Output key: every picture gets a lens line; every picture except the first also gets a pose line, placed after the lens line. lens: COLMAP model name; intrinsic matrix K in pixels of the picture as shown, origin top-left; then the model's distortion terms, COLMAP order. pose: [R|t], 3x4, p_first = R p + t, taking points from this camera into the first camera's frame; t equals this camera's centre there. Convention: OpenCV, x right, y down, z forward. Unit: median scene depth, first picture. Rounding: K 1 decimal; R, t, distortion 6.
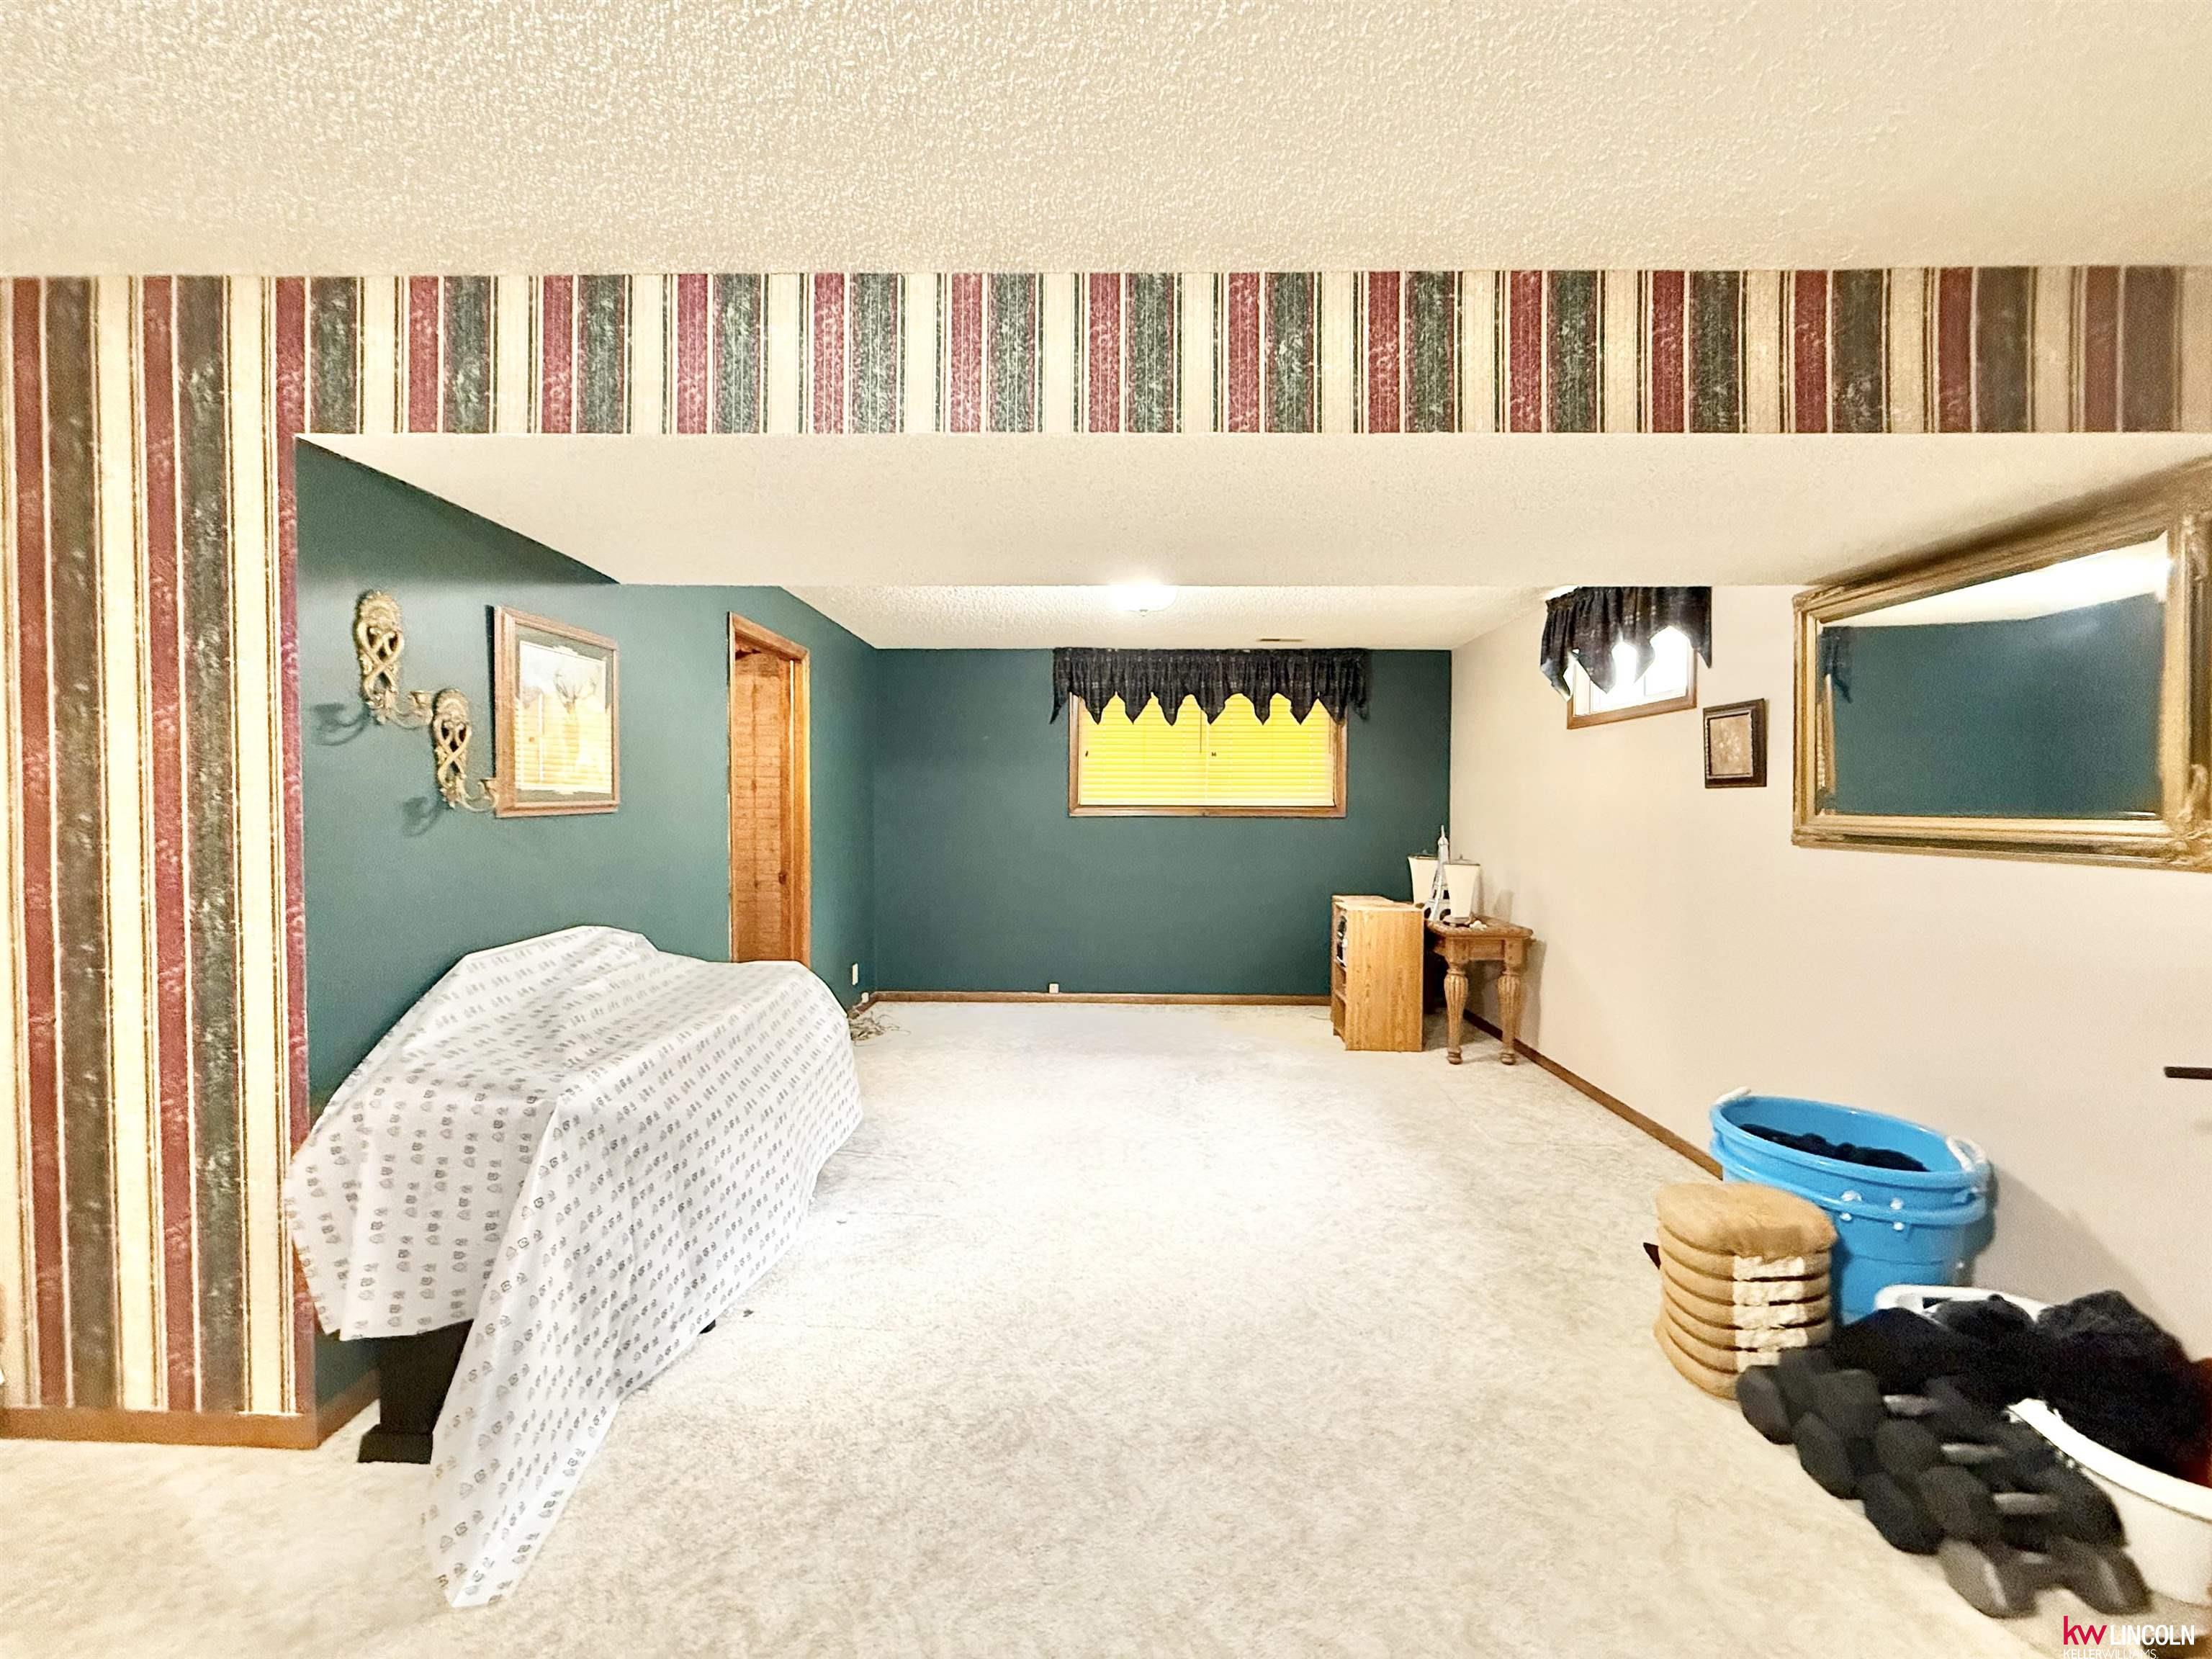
lens RADIAL K [[880.5, 0, 1104.8], [0, 880.5, 825.9], [0, 0, 1]] dist [-0.000978, 0.000264]
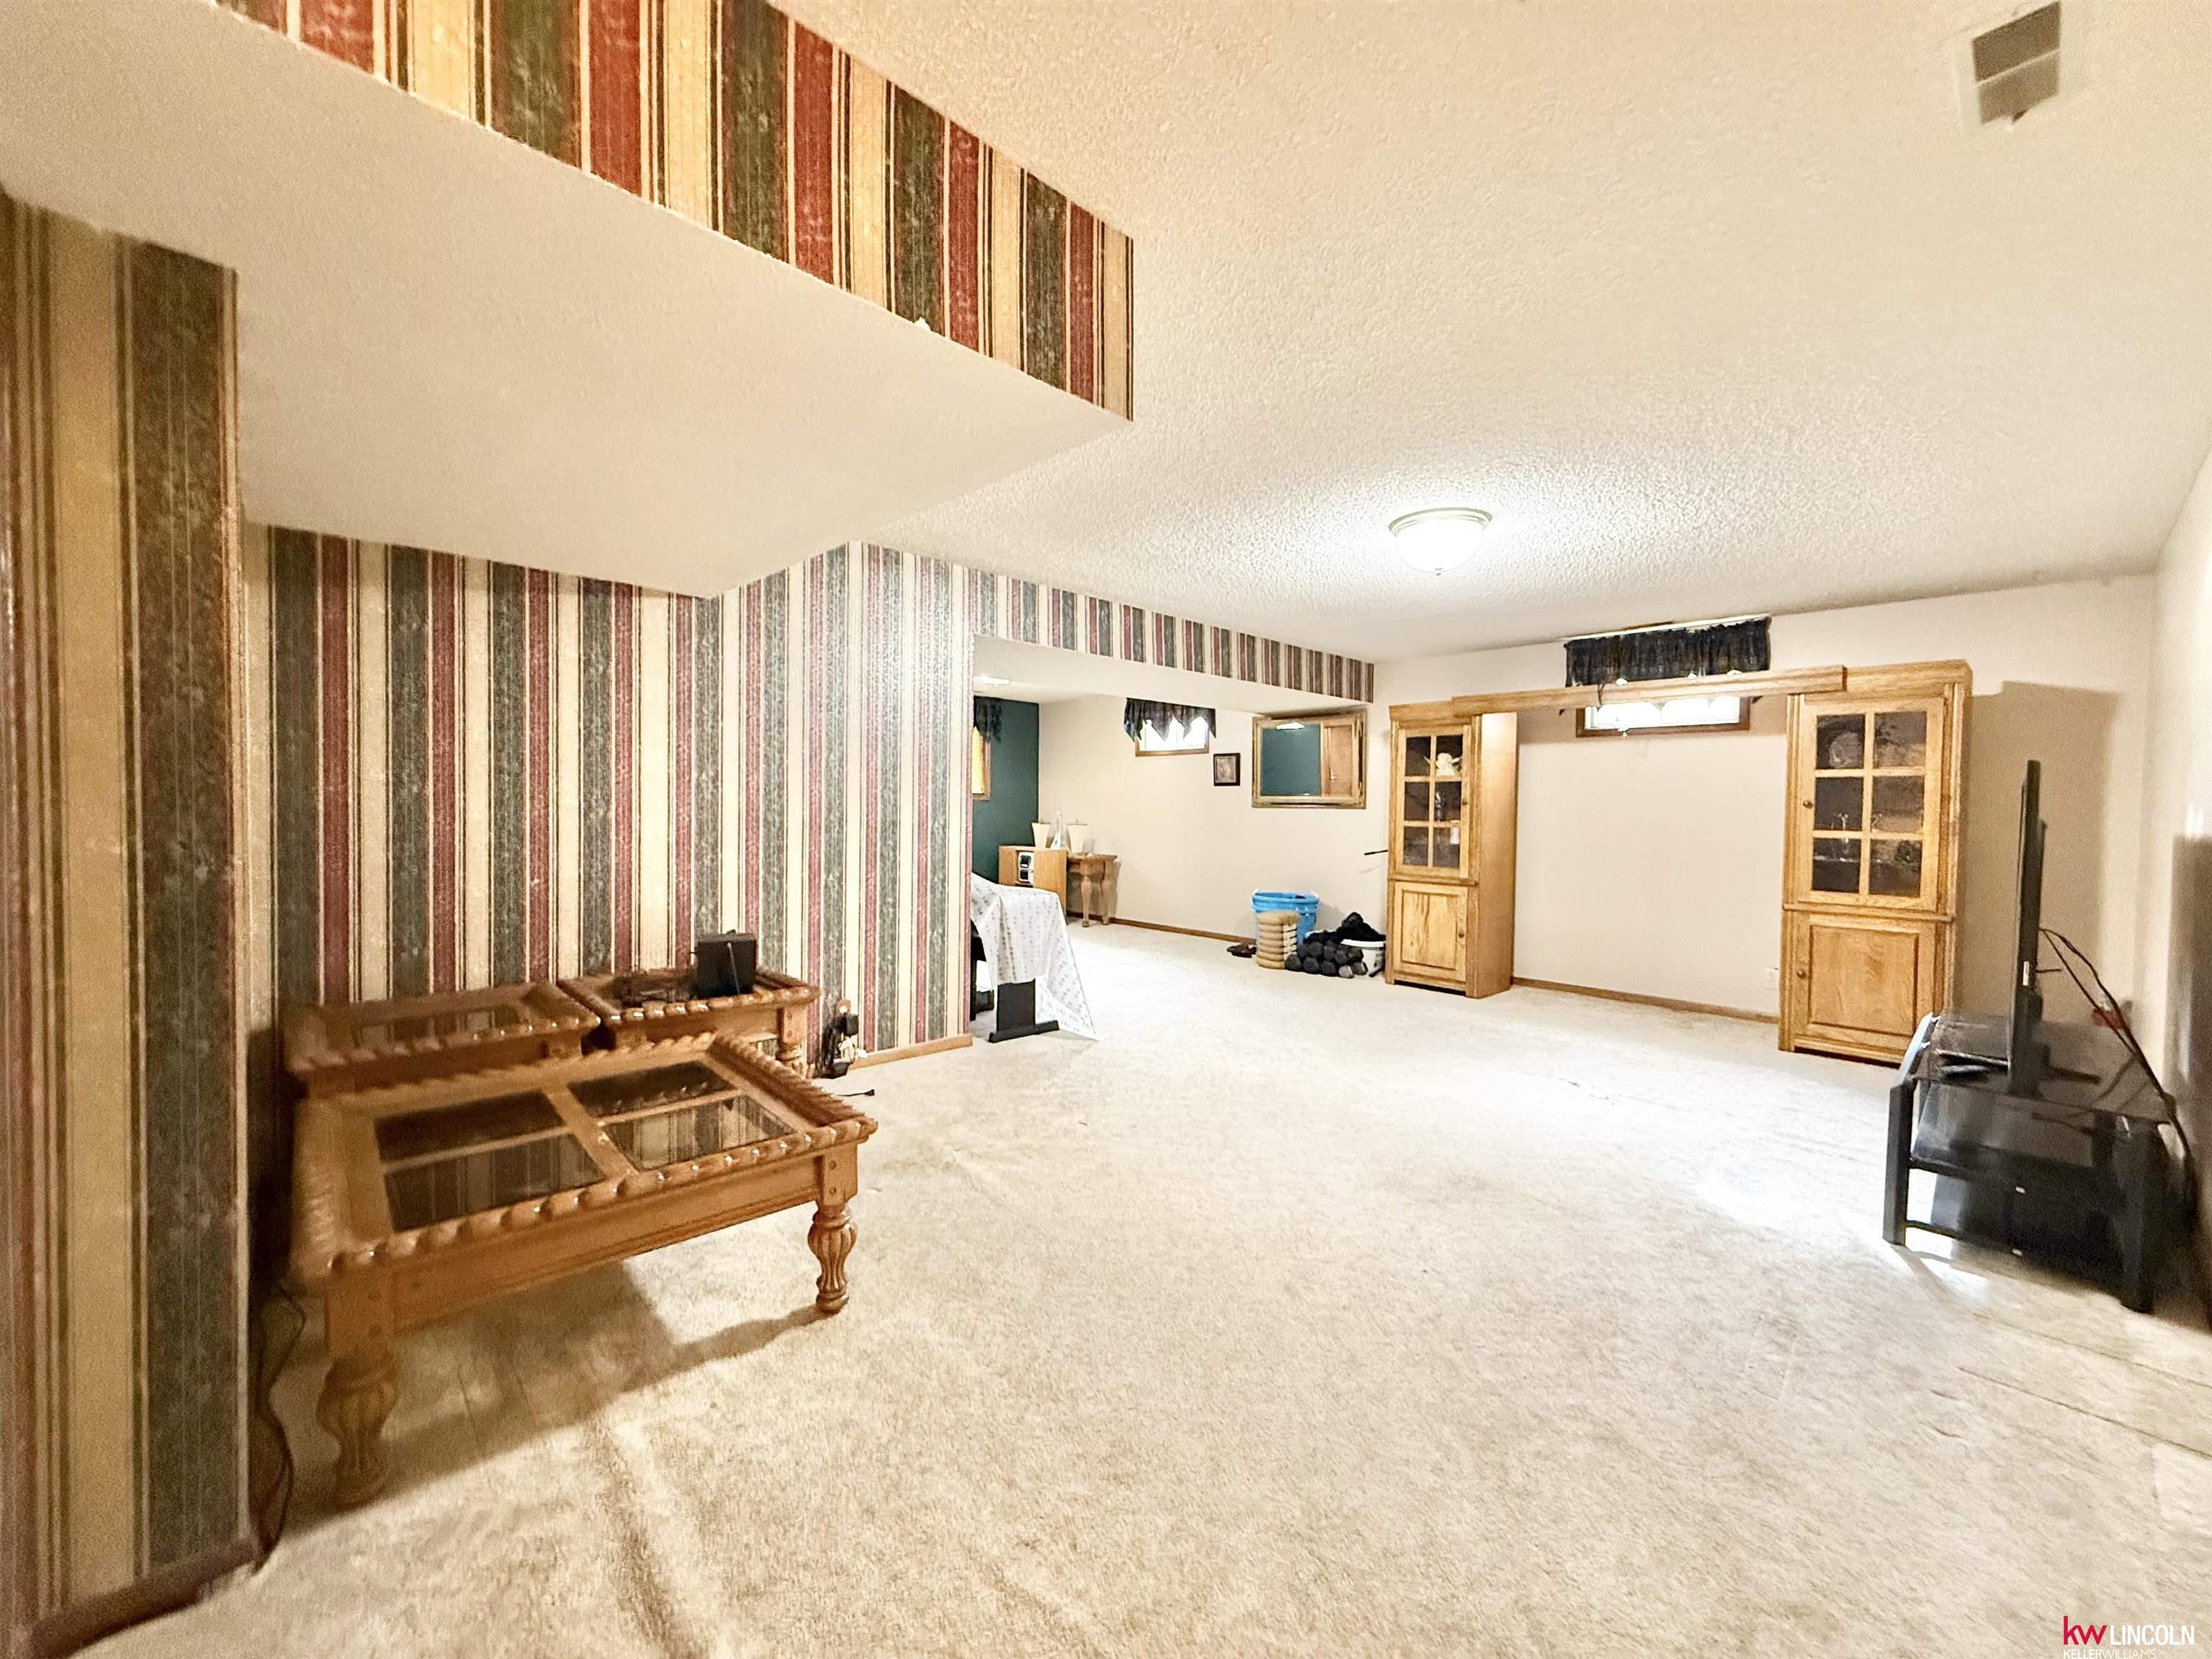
lens RADIAL K [[880.5, 0, 1104.8], [0, 880.5, 825.9], [0, 0, 1]] dist [-0.000978, 0.000264]
pose [[0.706459, -0.011783, 0.707656, -1.318175], [0.006672, 0.999928, 0.009989, 0.043109], [-0.707722, -0.002335, 0.706487, -0.547668]]
